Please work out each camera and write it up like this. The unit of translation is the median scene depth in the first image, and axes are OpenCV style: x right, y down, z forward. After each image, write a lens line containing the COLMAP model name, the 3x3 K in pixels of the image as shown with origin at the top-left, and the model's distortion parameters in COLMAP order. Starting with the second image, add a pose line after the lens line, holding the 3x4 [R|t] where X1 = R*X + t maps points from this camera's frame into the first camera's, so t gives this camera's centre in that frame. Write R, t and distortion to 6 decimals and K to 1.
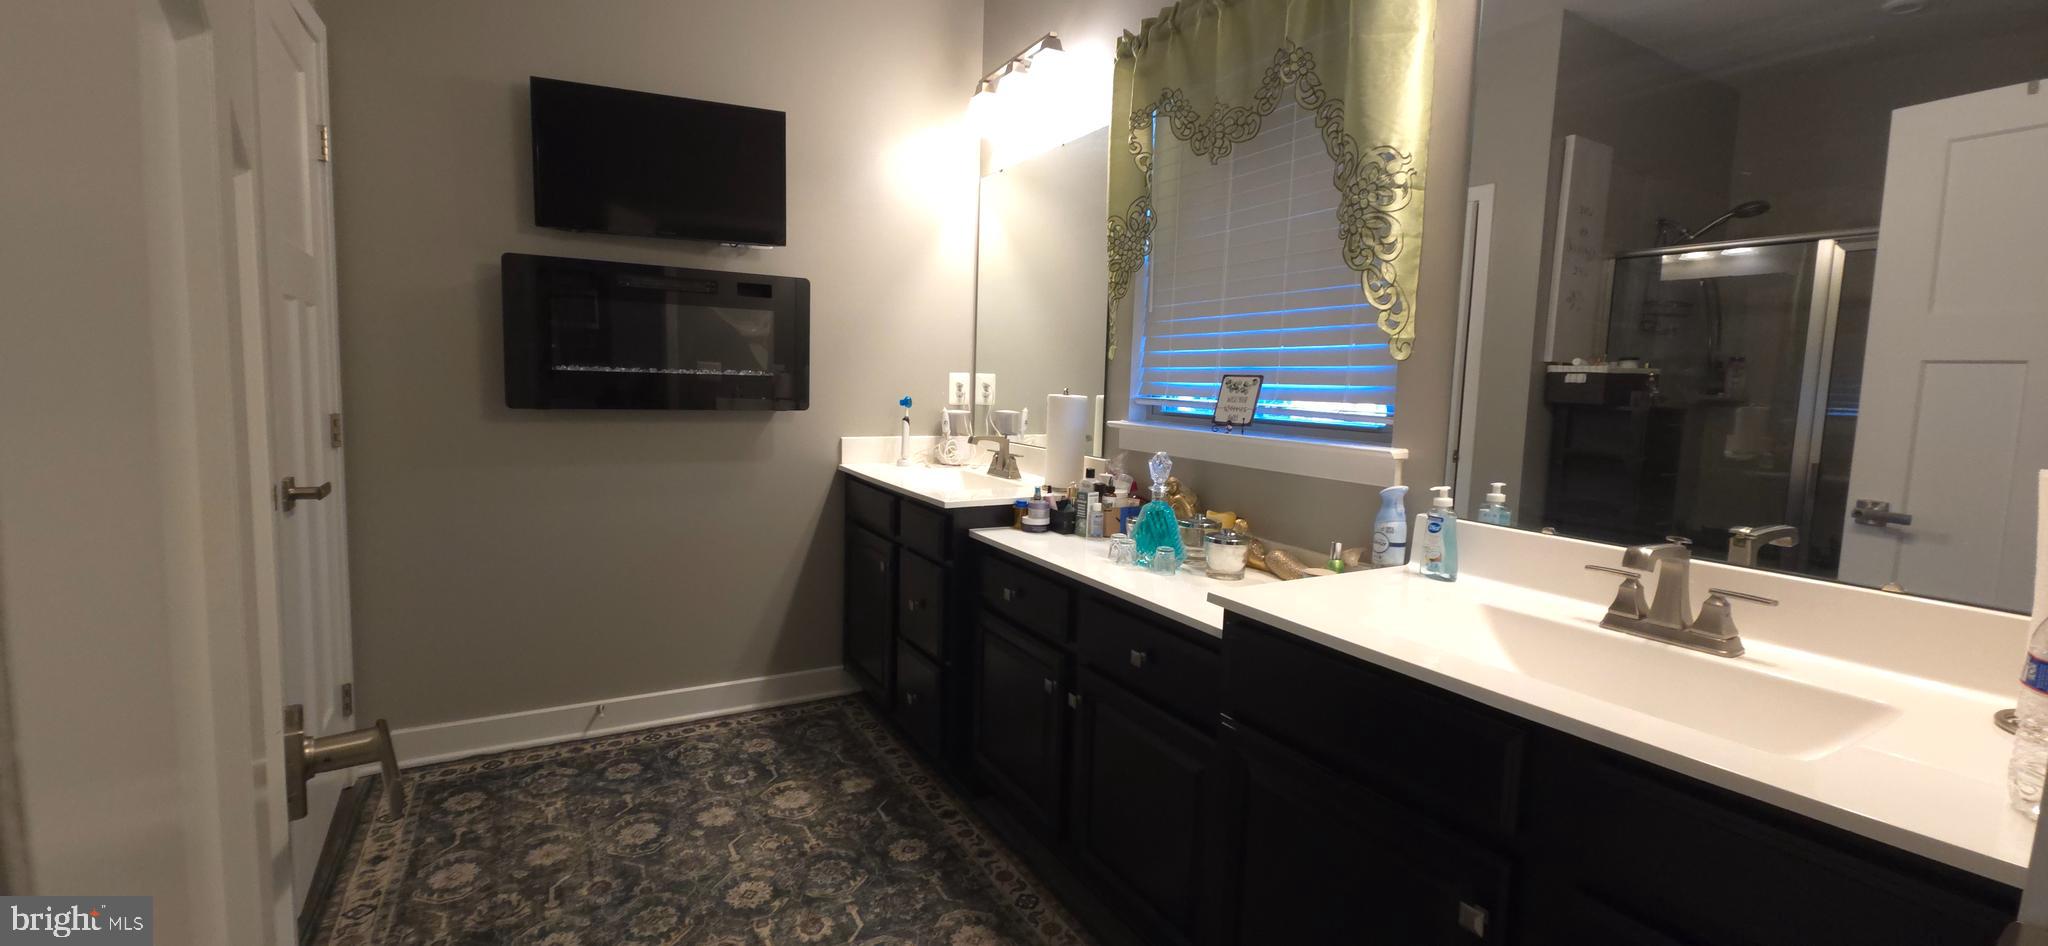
lens RADIAL K [[830.2, 0, 1017.9], [0, 830.2, 462.5], [0, 0, 1]] dist [0.001049, -0.000383]
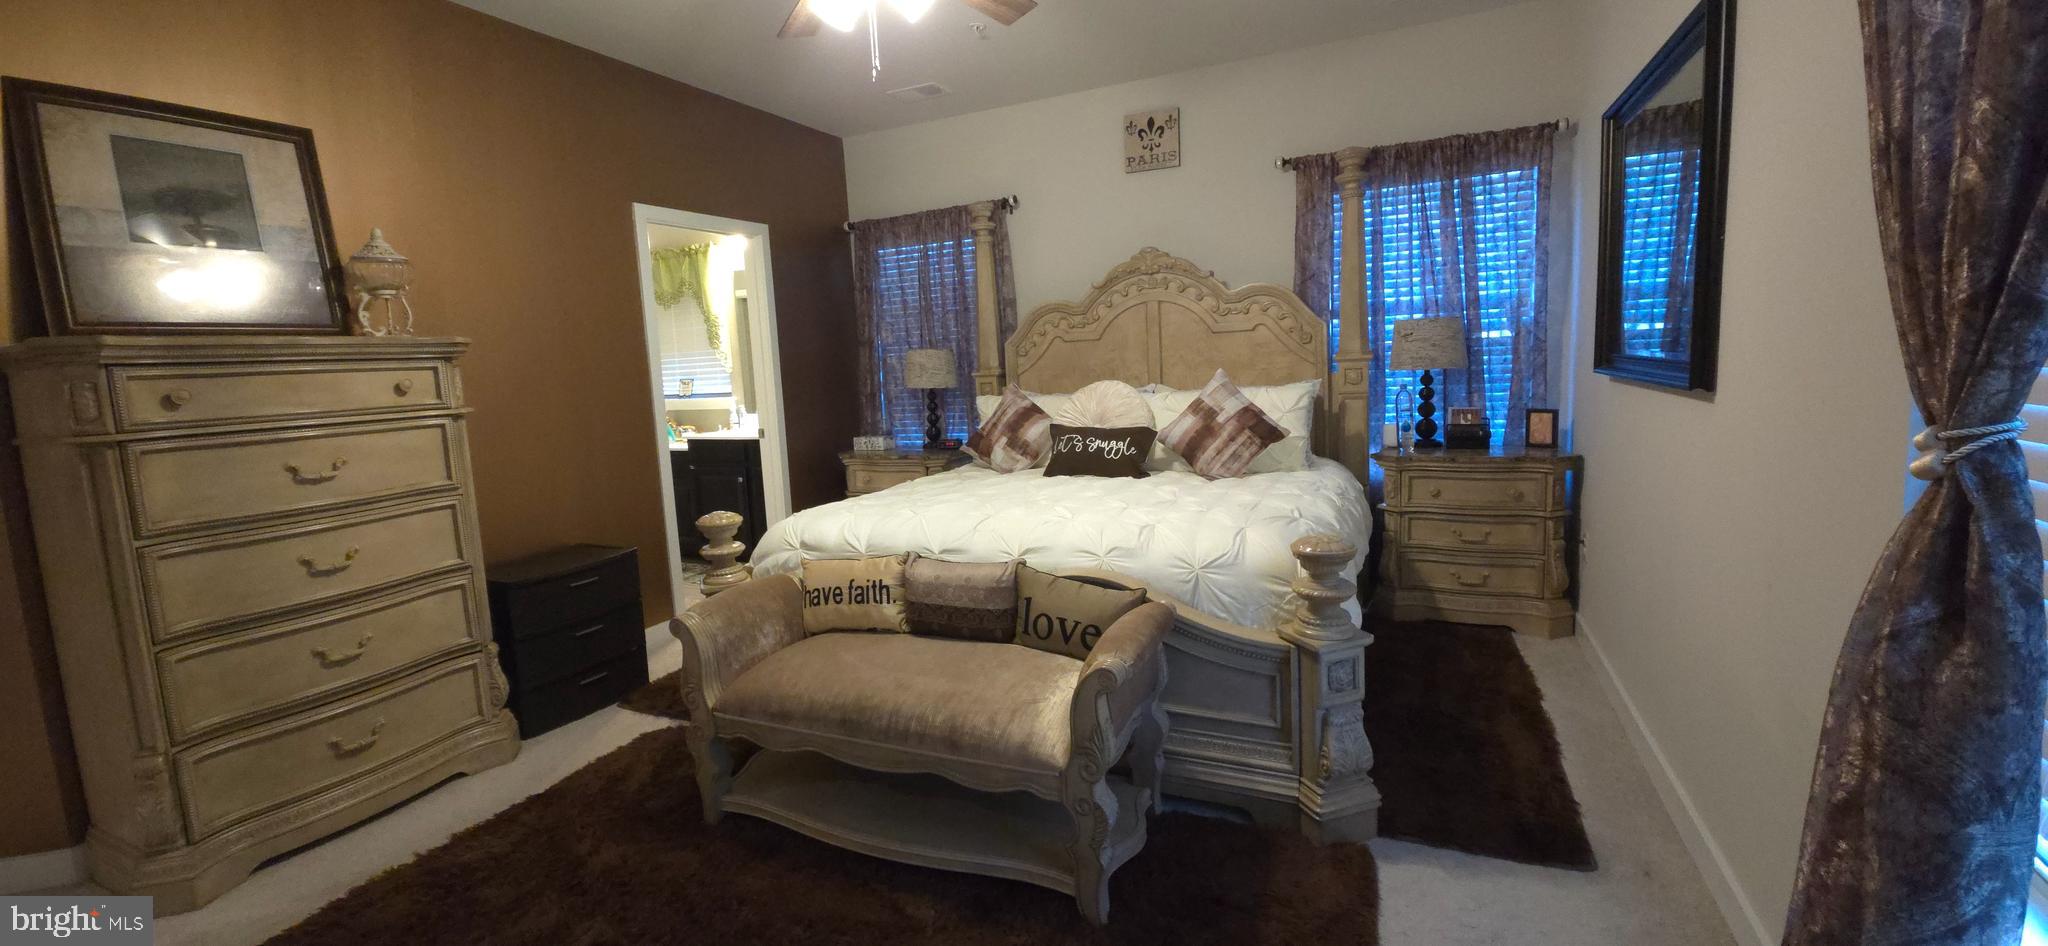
lens RADIAL K [[830.2, 0, 1017.9], [0, 830.2, 462.5], [0, 0, 1]] dist [0.001049, -0.000383]
pose [[0.819145, -0.140080, 0.556218, -0.501663], [0.129186, 0.989861, 0.059038, 0.184316], [-0.558849, 0.023495, 0.828936, -2.345698]]
